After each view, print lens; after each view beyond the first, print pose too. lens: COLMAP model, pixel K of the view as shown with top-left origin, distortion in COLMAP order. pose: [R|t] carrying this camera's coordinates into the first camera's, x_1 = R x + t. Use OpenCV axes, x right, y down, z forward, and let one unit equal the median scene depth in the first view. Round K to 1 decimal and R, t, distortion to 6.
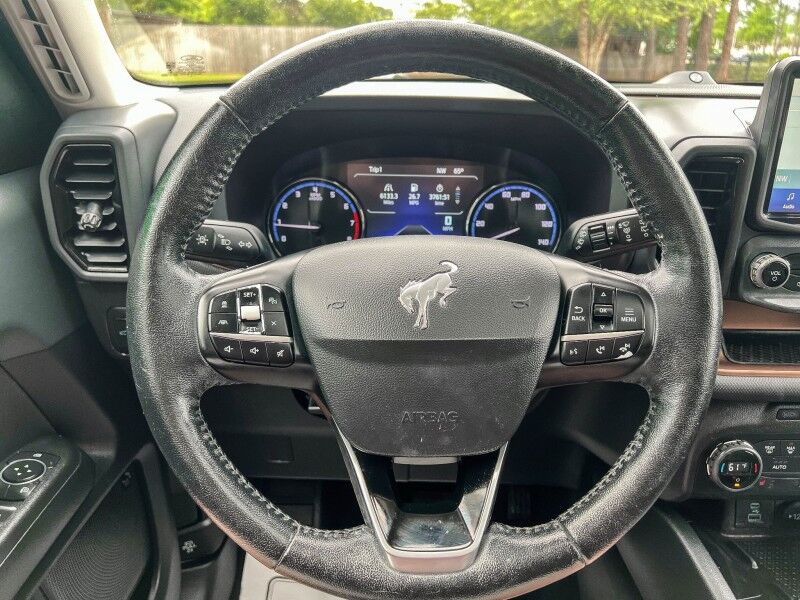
lens RADIAL K [[638.1, 0, 419.3], [0, 638.1, 302.7], [0, 0, 1]] dist [0.079638, -0.004620]
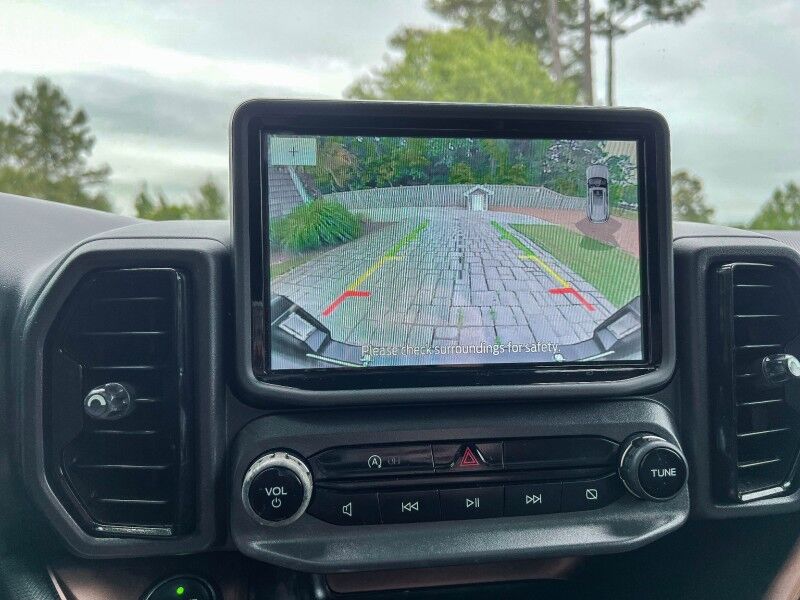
lens RADIAL K [[620.3, 0, 400.0], [0, 620.3, 300.0], [0, 0, 1]] dist [0.069609, -0.098830]
pose [[0.997231, -0.056266, 0.048622, 0.659462], [0.069341, 0.939793, -0.334635, -0.017608], [-0.026866, 0.337080, 0.941093, 0.539512]]
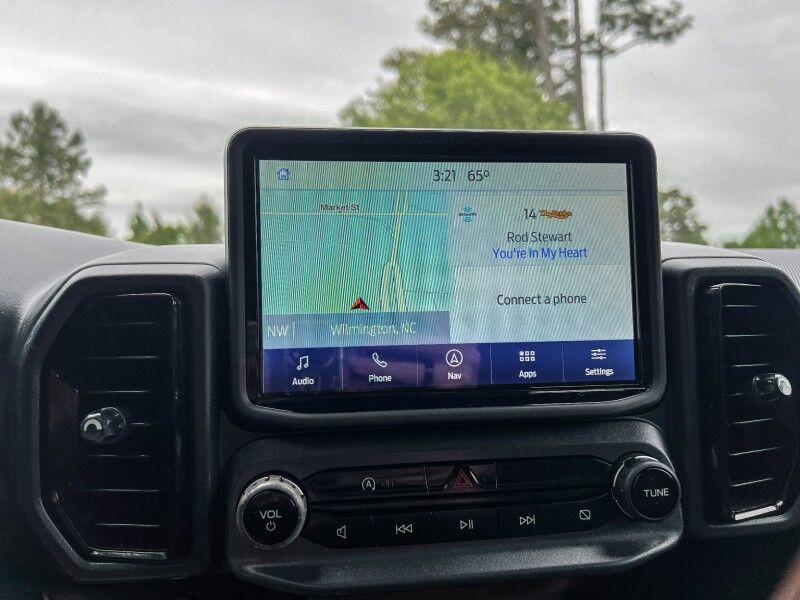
lens RADIAL K [[621.2, 0, 395.0], [0, 621.2, 301.0], [0, 0, 1]] dist [0.065180, -0.093070]
pose [[0.996805, -0.062193, 0.050121, 0.661455], [0.076120, 0.929795, -0.360120, -0.018723], [-0.024205, 0.362784, 0.931559, 0.530994]]
